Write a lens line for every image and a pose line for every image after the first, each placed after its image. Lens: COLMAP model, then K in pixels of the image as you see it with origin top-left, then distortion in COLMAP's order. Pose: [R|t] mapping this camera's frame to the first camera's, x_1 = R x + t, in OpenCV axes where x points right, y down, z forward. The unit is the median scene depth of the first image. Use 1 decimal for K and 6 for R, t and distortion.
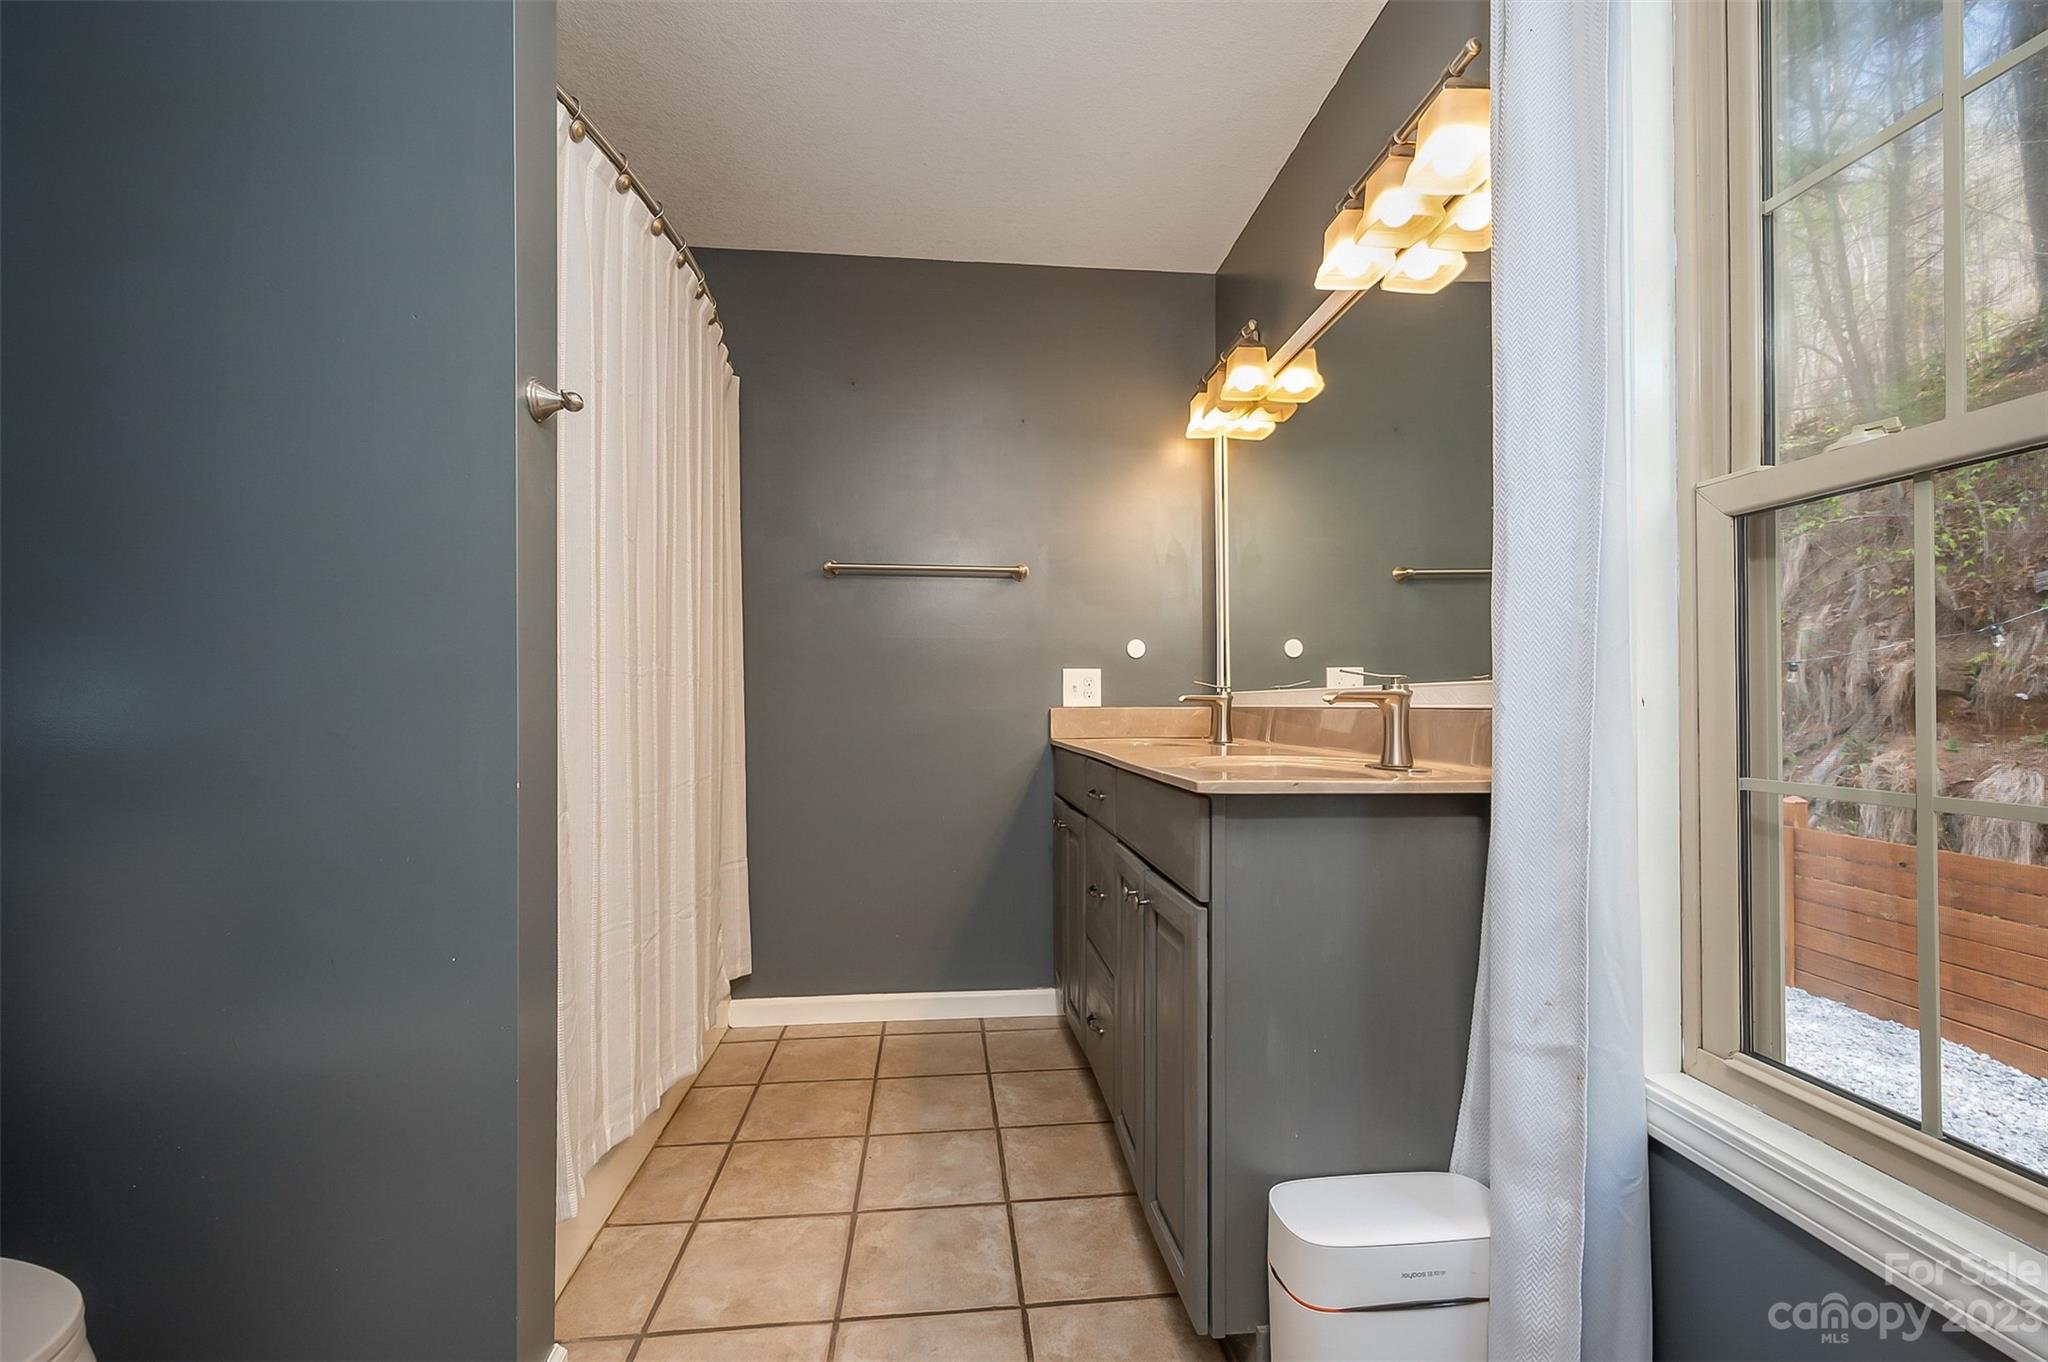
lens RADIAL K [[853.8, 0, 1021.1], [0, 853.8, 690.0], [0, 0, 1]] dist [-0.000726, -0.000108]
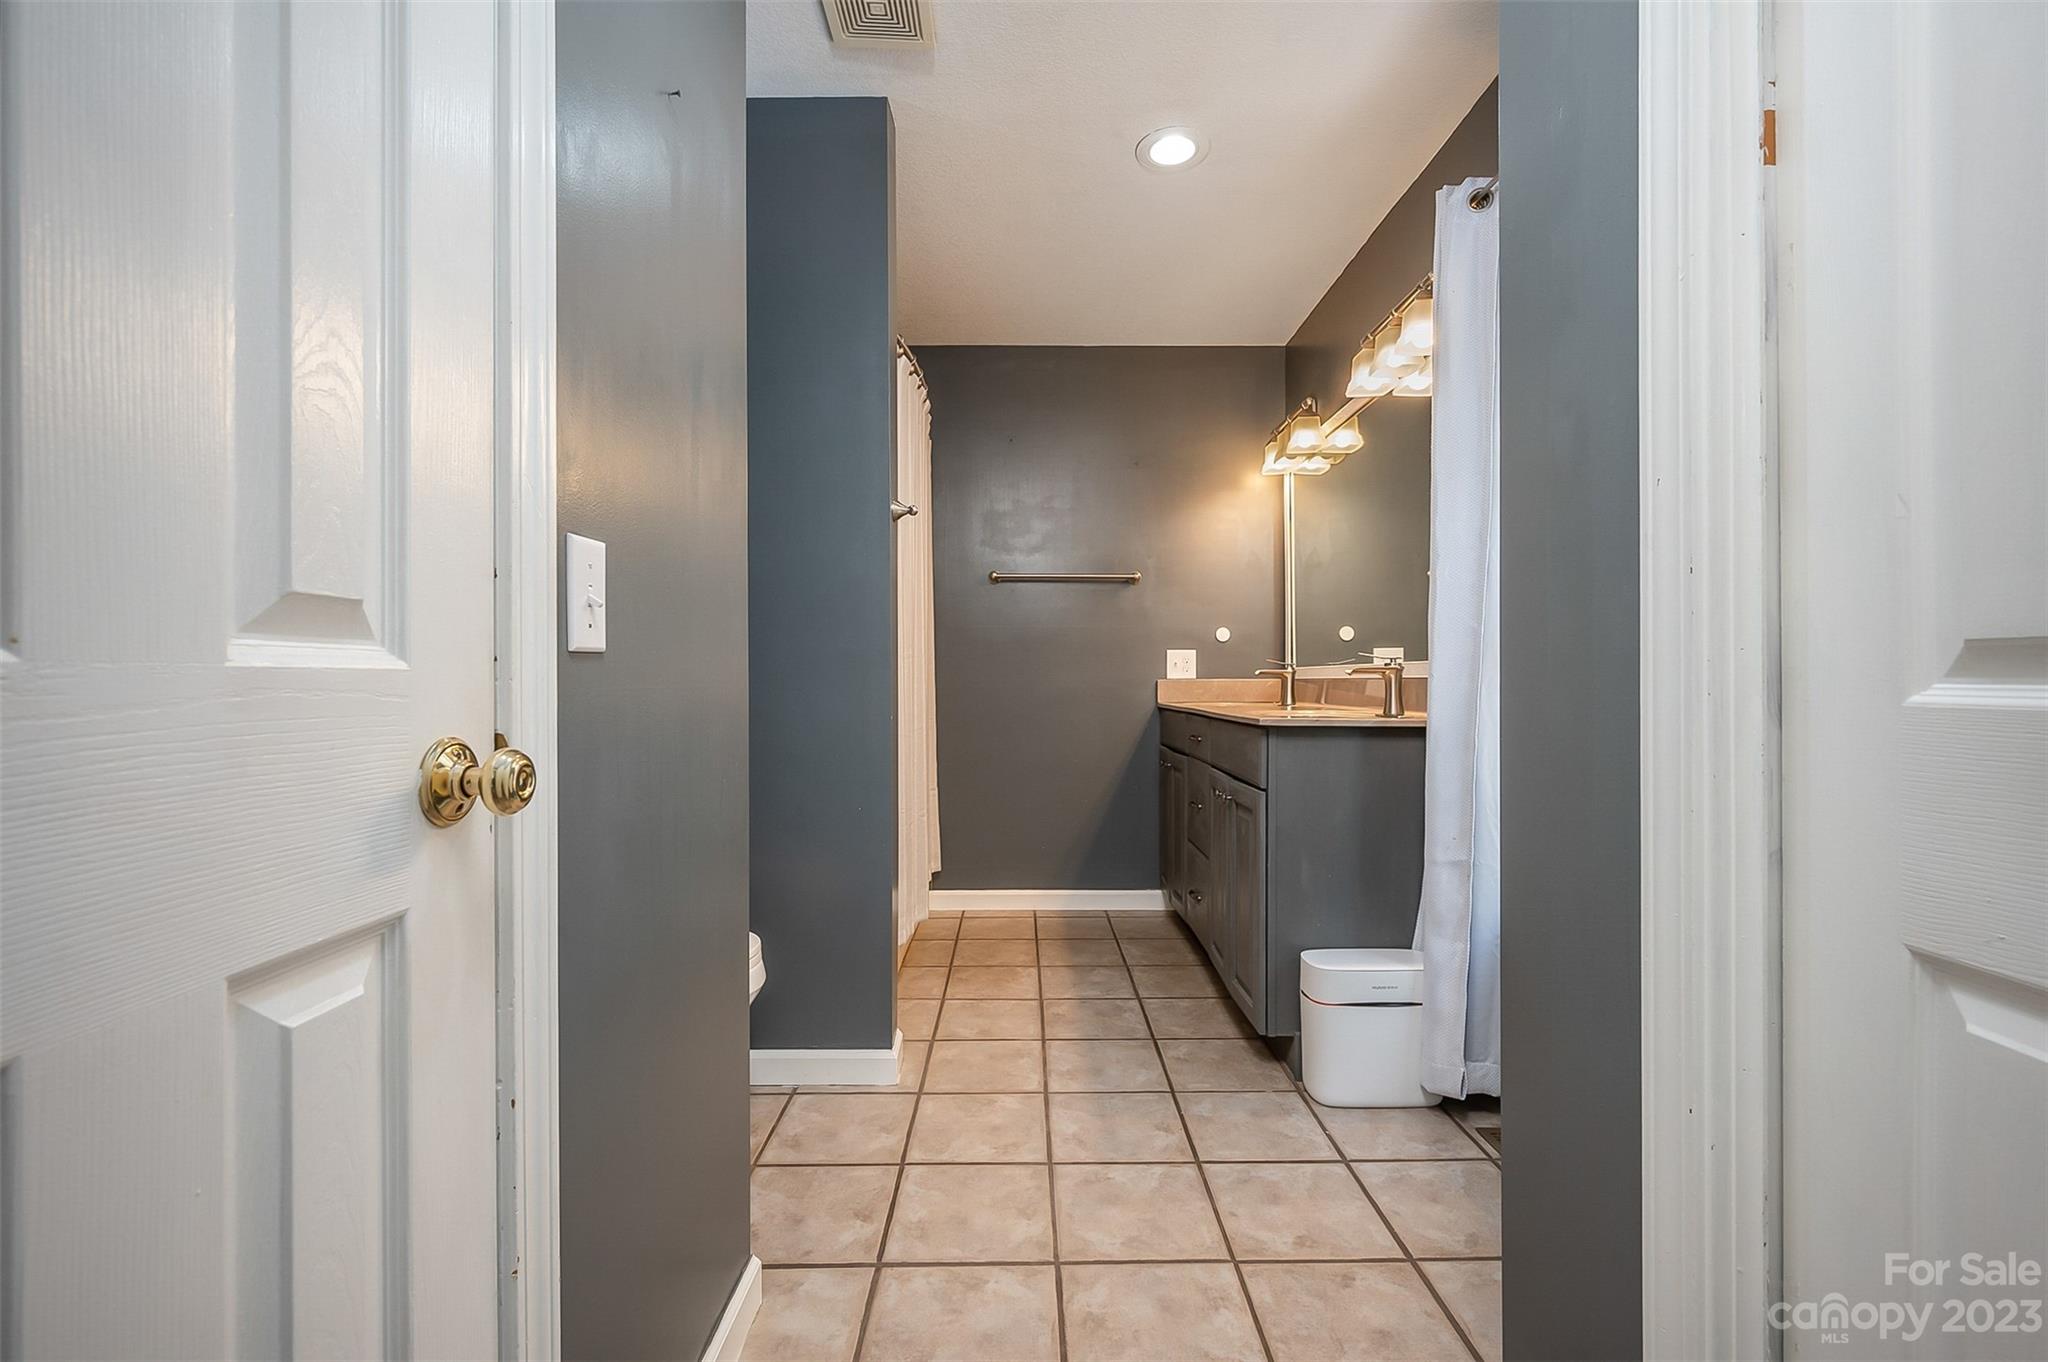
lens RADIAL K [[817.8, 0, 1029.9], [0, 817.8, 674.6], [0, 0, 1]] dist [0.000063, -0.000059]
pose [[0.995357, -0.000550, -0.096249, -0.053518], [0.001653, 0.999934, 0.011379, -0.001971], [0.096236, -0.011485, 0.995292, -0.376369]]
